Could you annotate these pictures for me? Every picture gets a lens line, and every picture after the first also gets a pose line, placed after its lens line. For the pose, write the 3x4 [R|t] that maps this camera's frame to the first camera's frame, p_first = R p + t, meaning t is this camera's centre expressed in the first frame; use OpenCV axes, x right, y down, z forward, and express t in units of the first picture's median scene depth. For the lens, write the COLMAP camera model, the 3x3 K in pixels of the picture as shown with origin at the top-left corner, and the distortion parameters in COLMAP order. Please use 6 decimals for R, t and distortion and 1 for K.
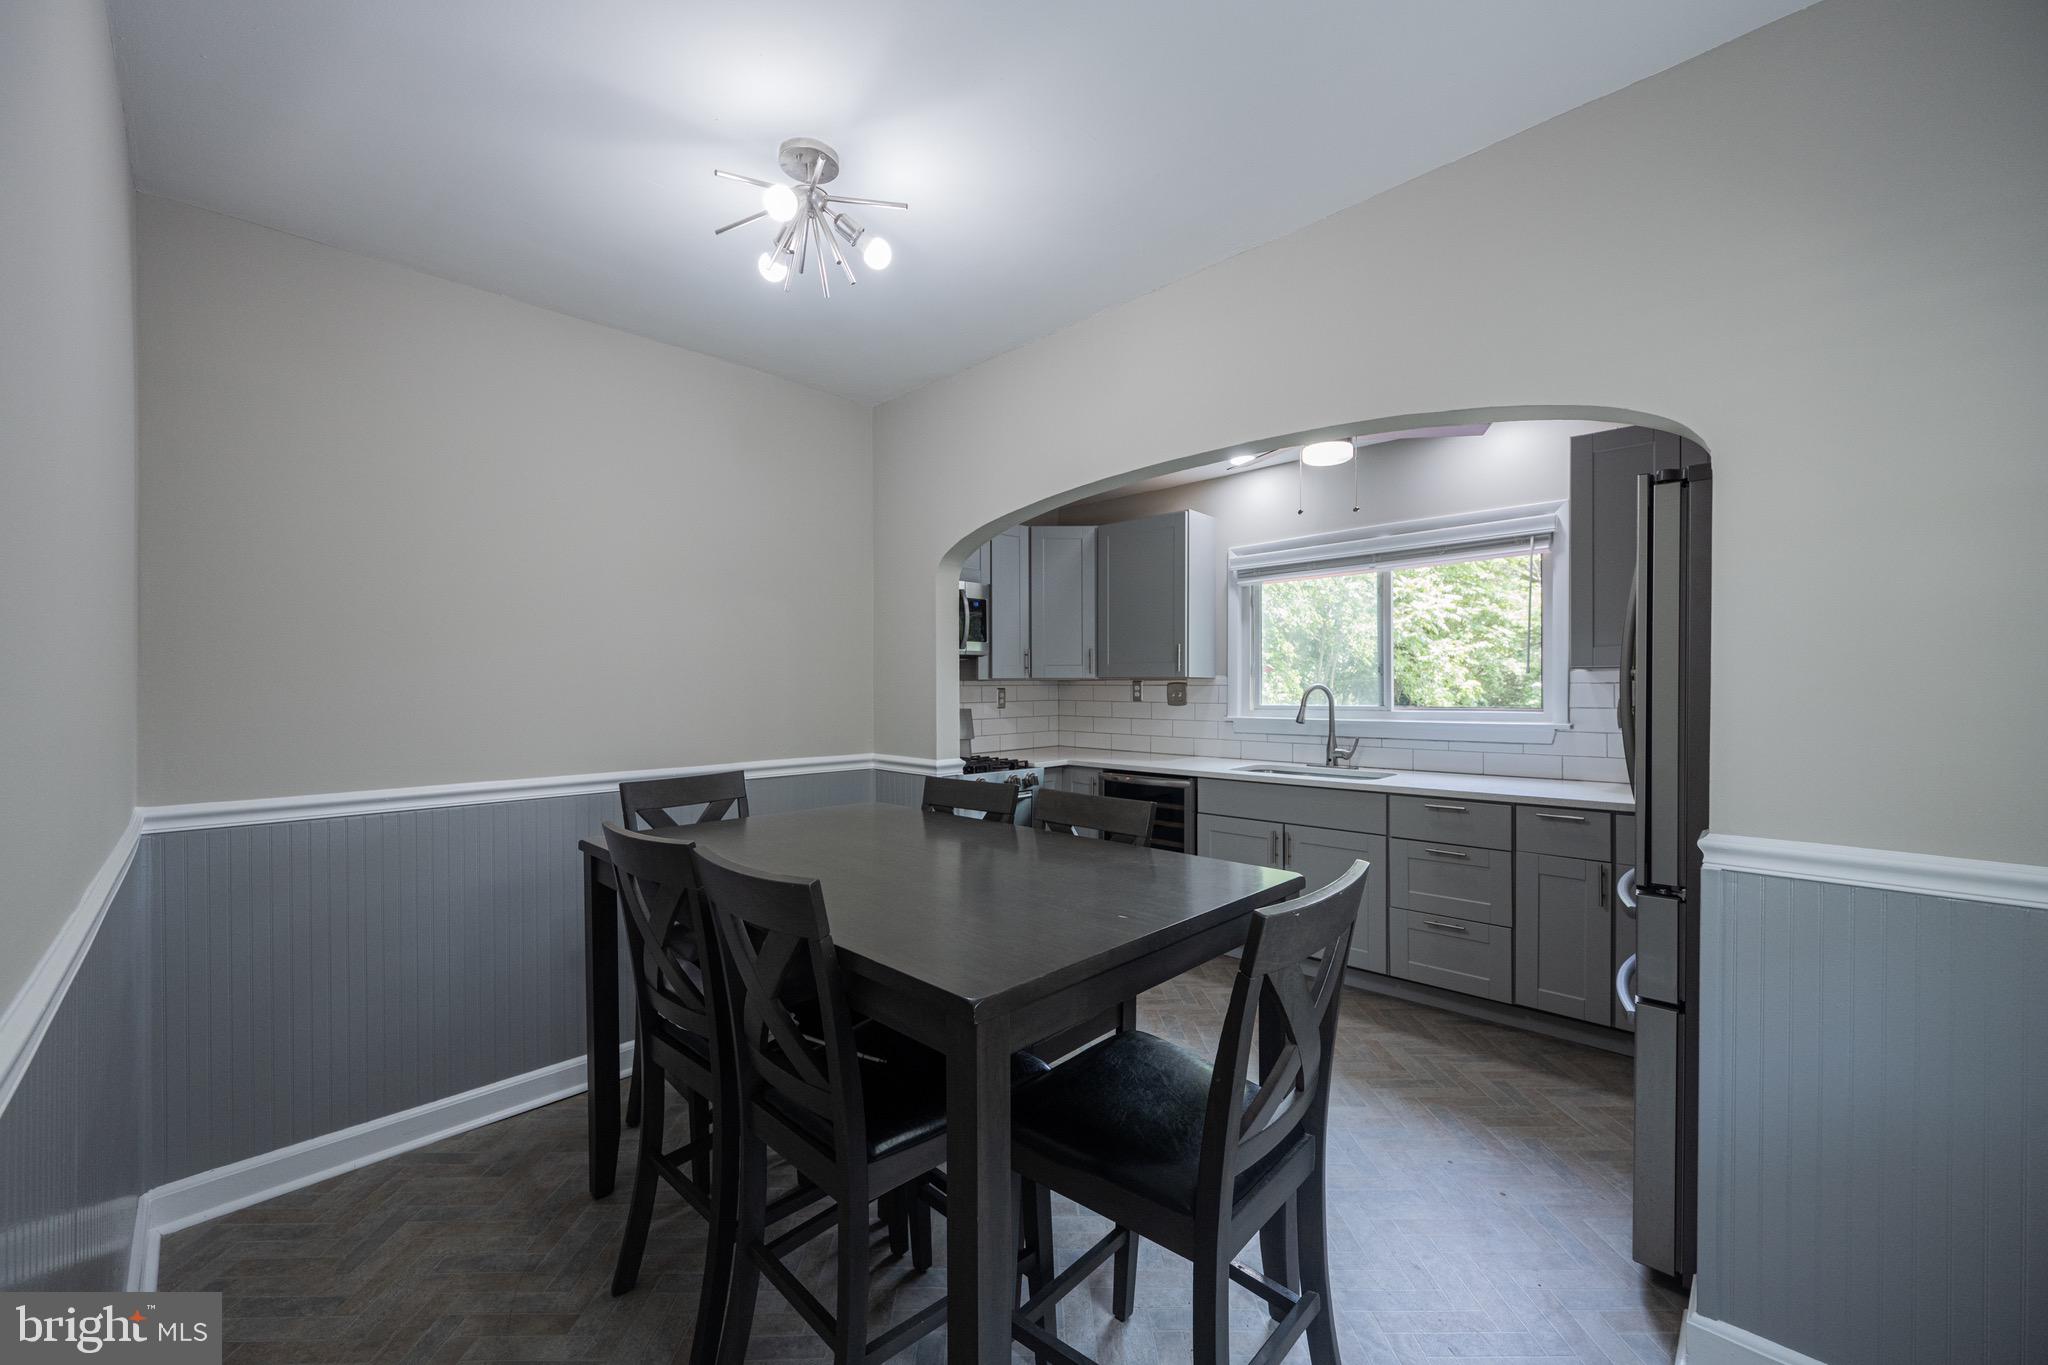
lens RADIAL K [[808.5, 0, 1025.4], [0, 808.5, 688.0], [0, 0, 1]] dist [0.000339, 0.000115]
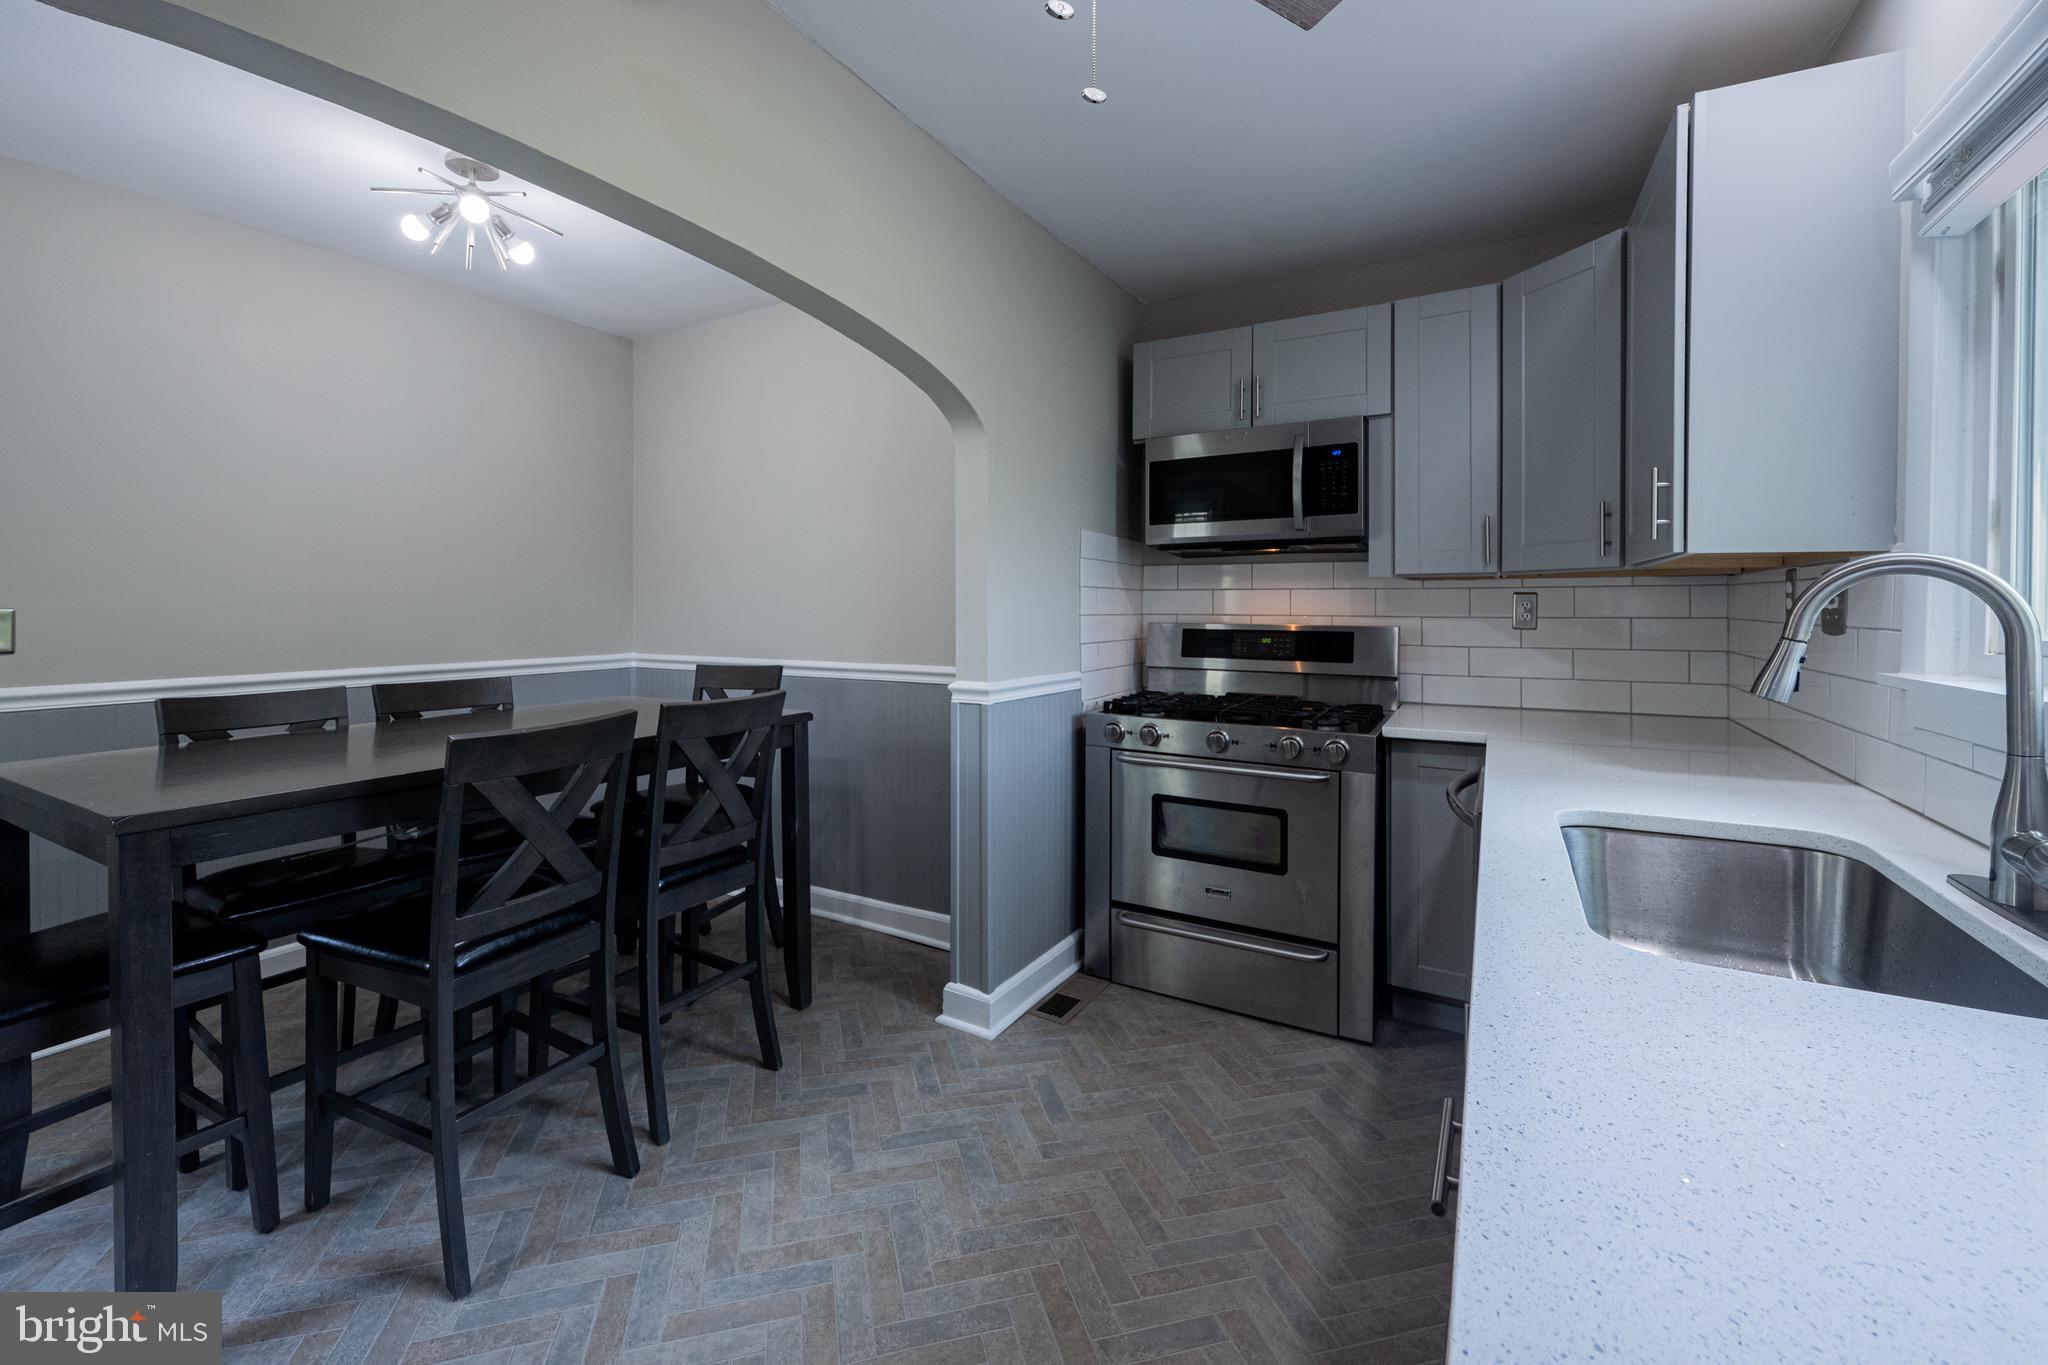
lens RADIAL K [[841.9, 0, 1018.4], [0, 841.9, 611.0], [0, 0, 1]] dist [0.000467, 0.000060]
pose [[0.251999, 0.009063, -0.967685, 0.495815], [-0.002376, 0.999959, 0.008746, 0.009582], [0.967725, 0.000095, 0.252010, 0.608871]]
